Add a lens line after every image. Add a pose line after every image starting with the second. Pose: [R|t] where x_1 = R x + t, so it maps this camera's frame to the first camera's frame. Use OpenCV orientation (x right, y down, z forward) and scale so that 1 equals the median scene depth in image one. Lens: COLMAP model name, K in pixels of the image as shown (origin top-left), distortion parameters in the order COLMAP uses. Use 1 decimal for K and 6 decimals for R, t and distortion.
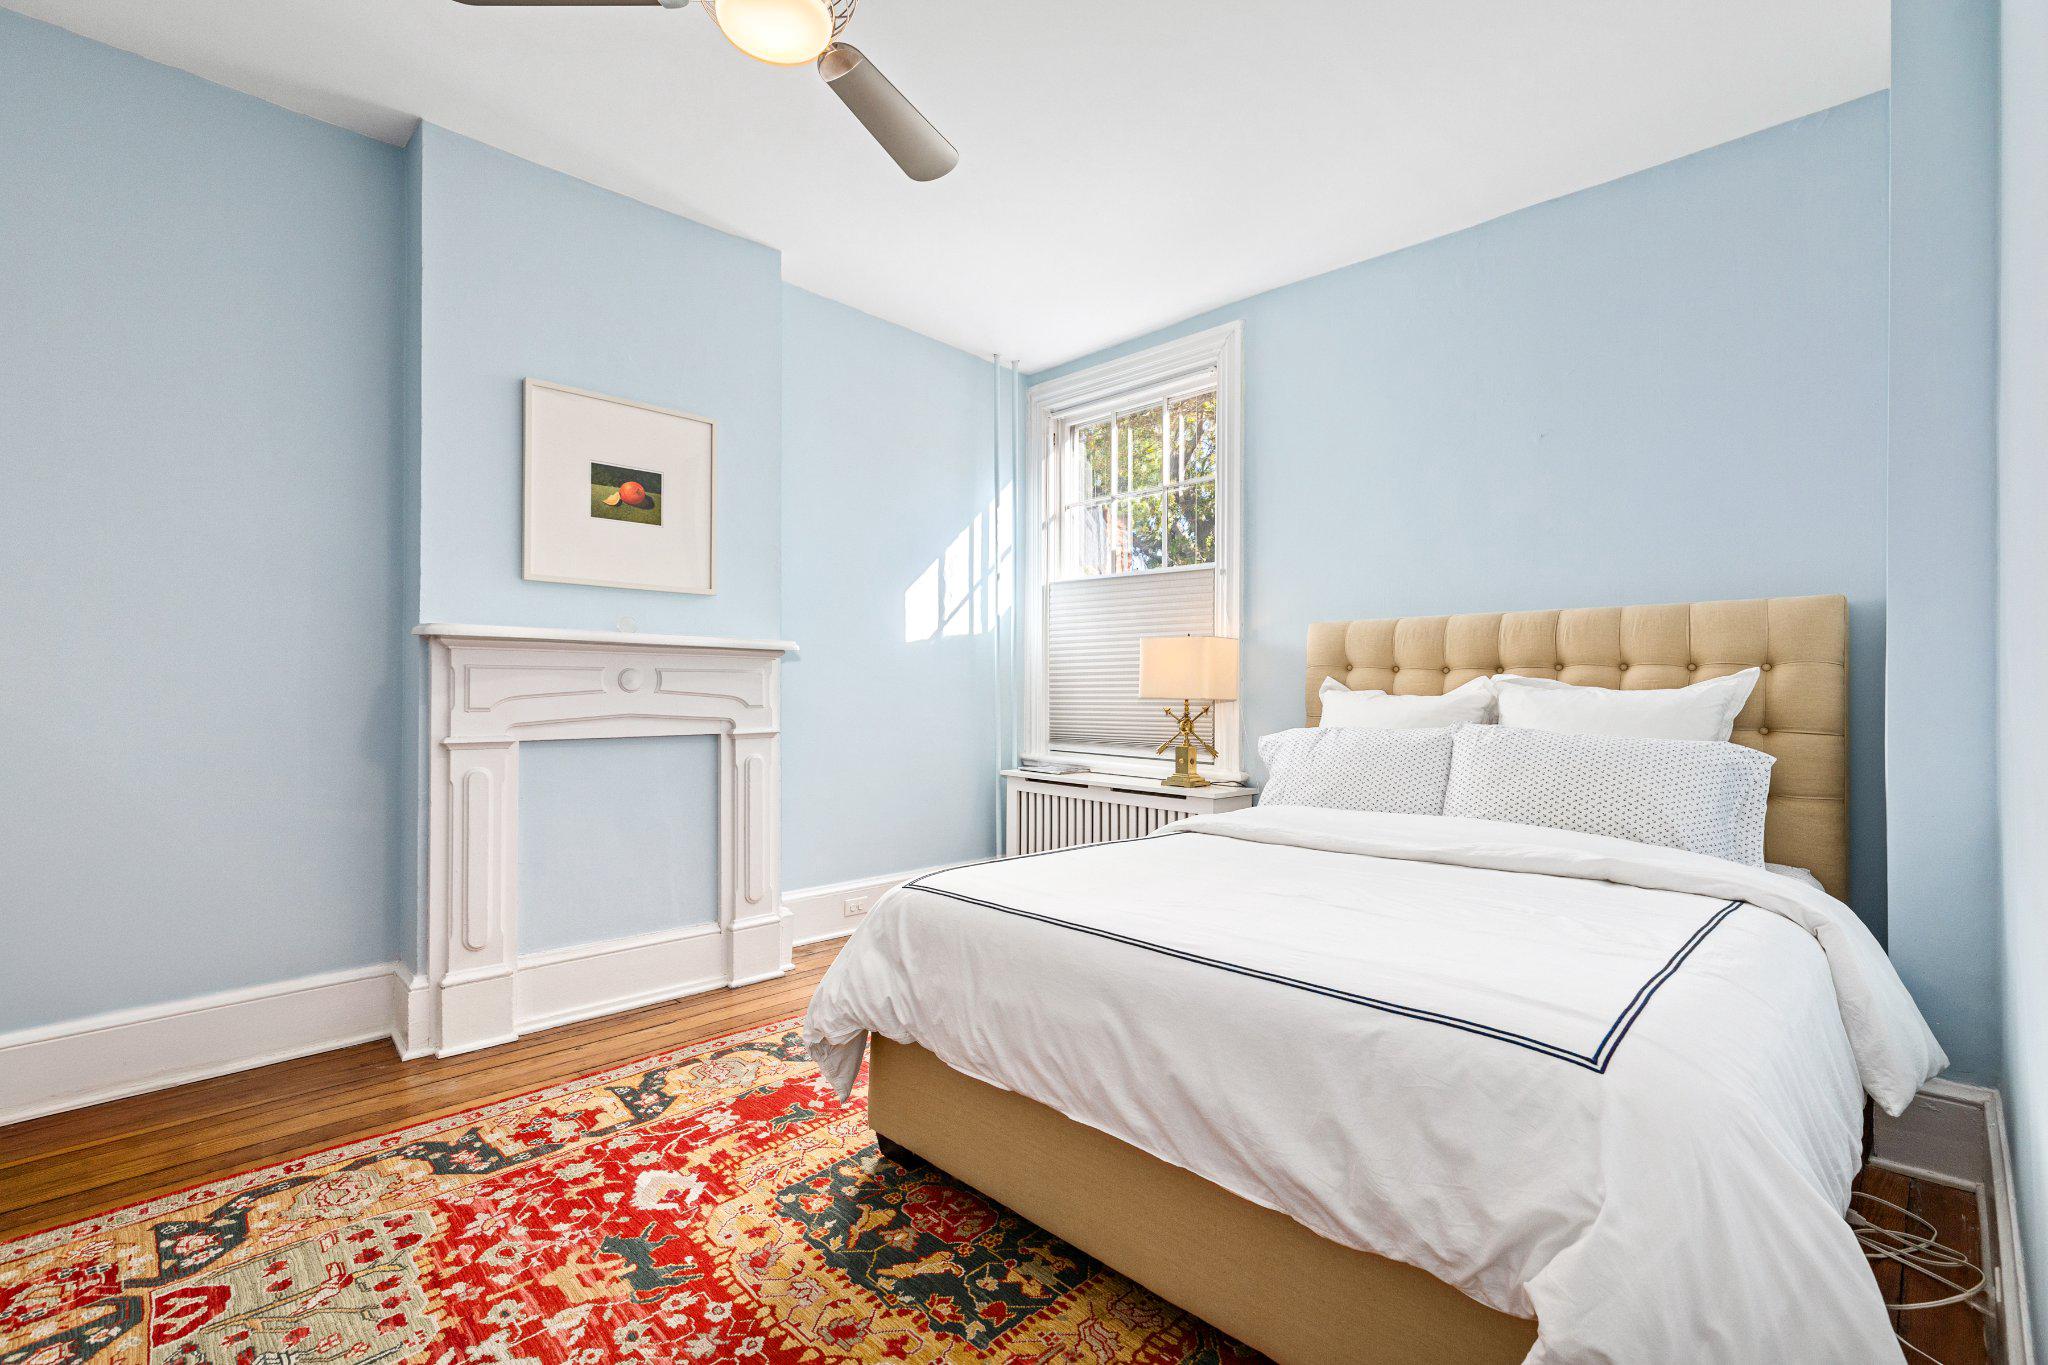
lens RADIAL K [[927.4, 0, 1024.2], [0, 927.4, 677.9], [0, 0, 1]] dist [0.000421, -0.000076]
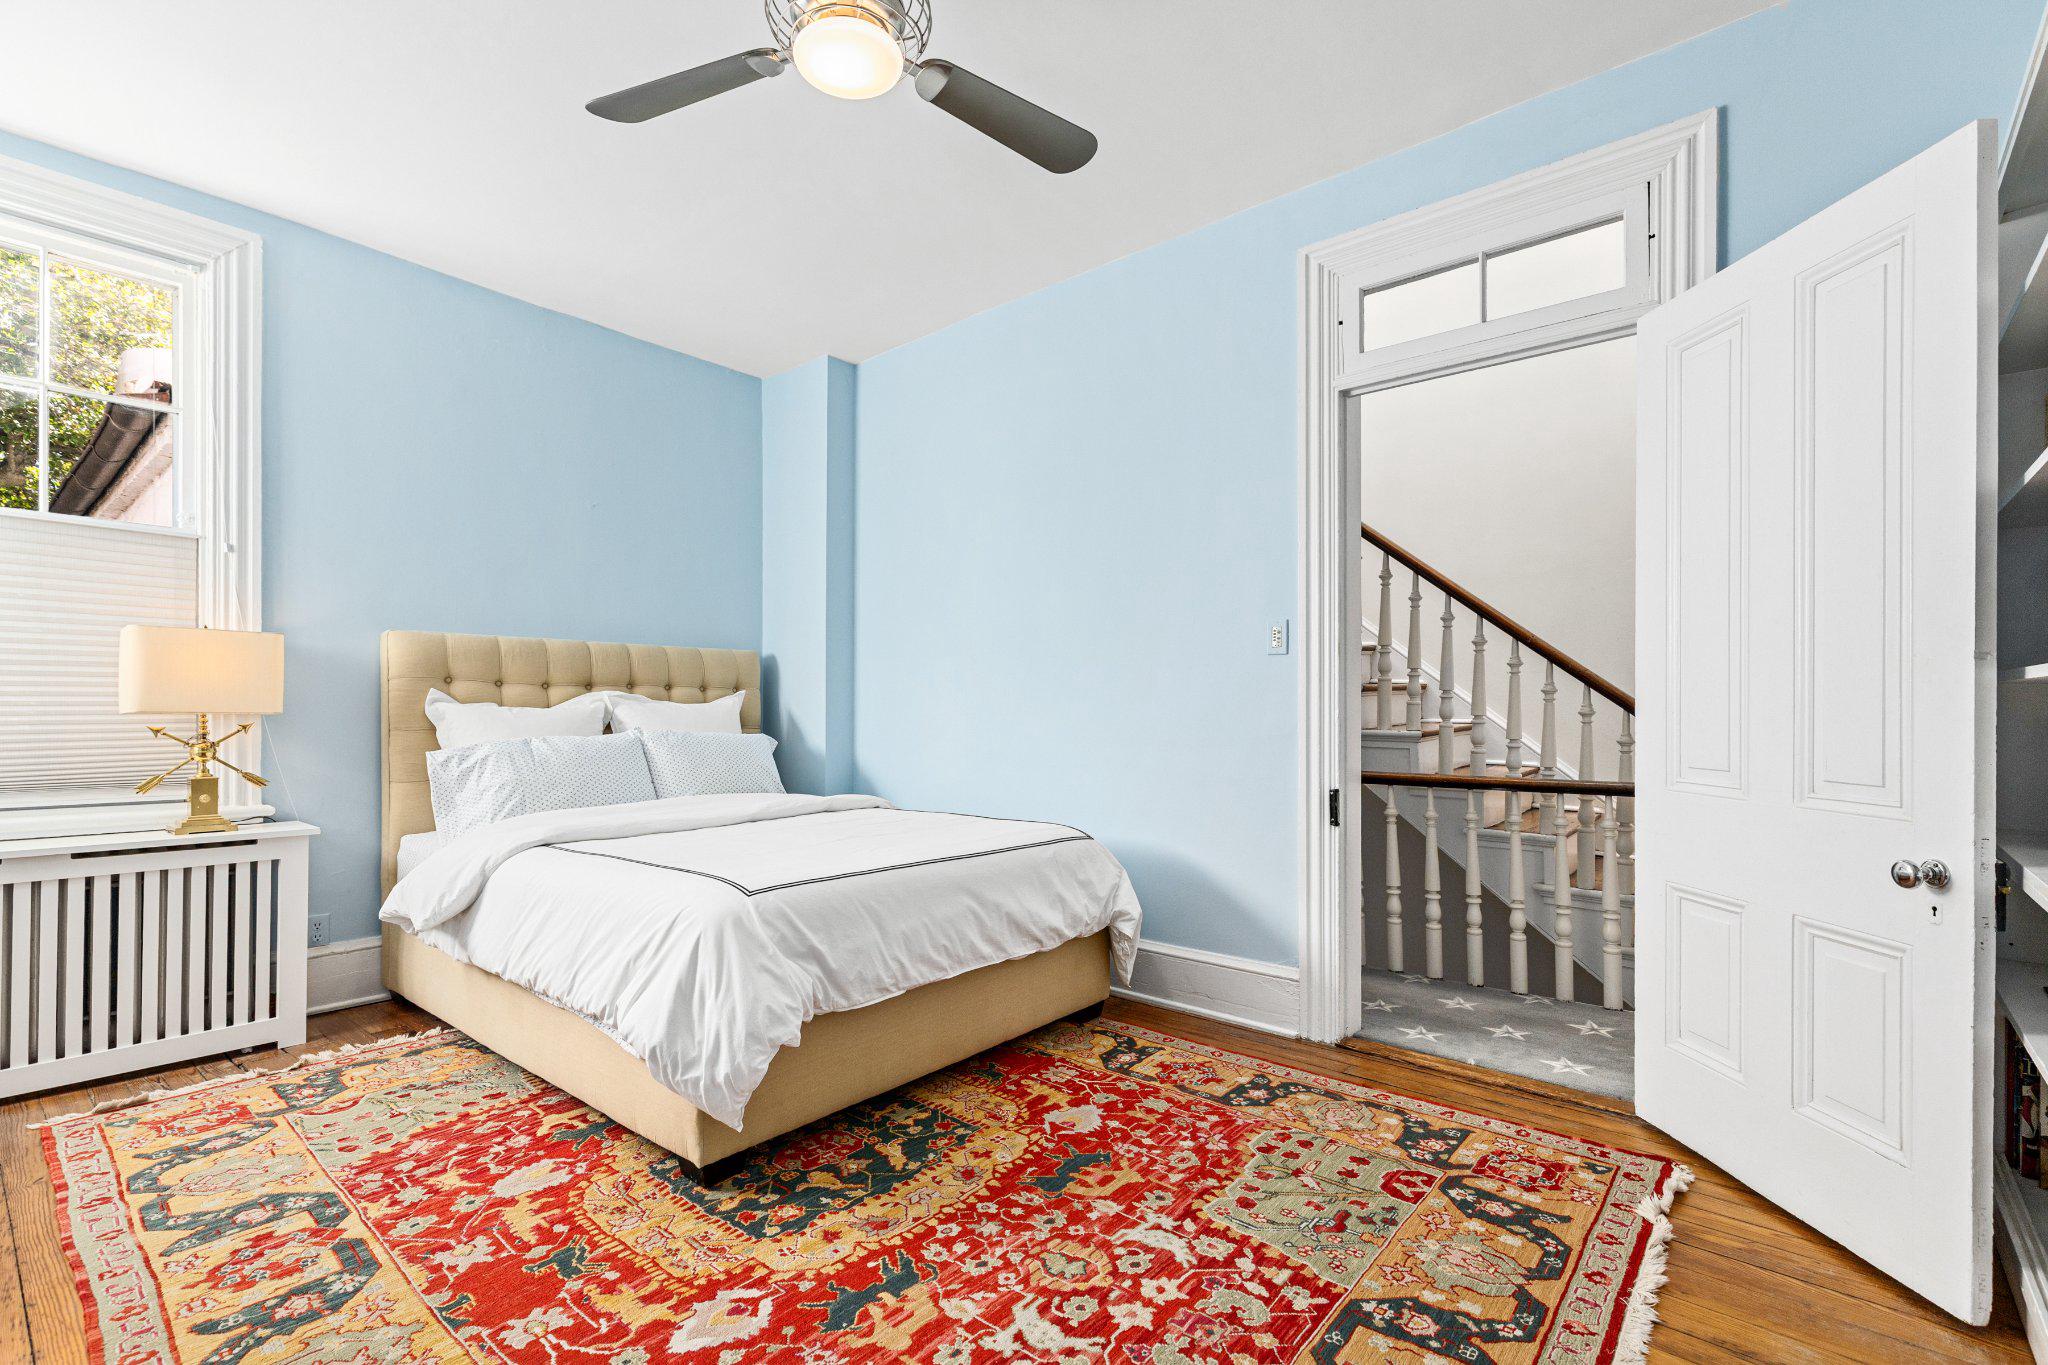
lens RADIAL K [[927.4, 0, 1023.4], [0, 927.4, 698.5], [0, 0, 1]] dist [0.000421, -0.000076]
pose [[-0.087535, 0.004497, 0.996151, -1.241695], [-0.016096, 0.999853, -0.005928, 0.008606], [-0.996031, -0.016553, -0.087450, 0.832844]]
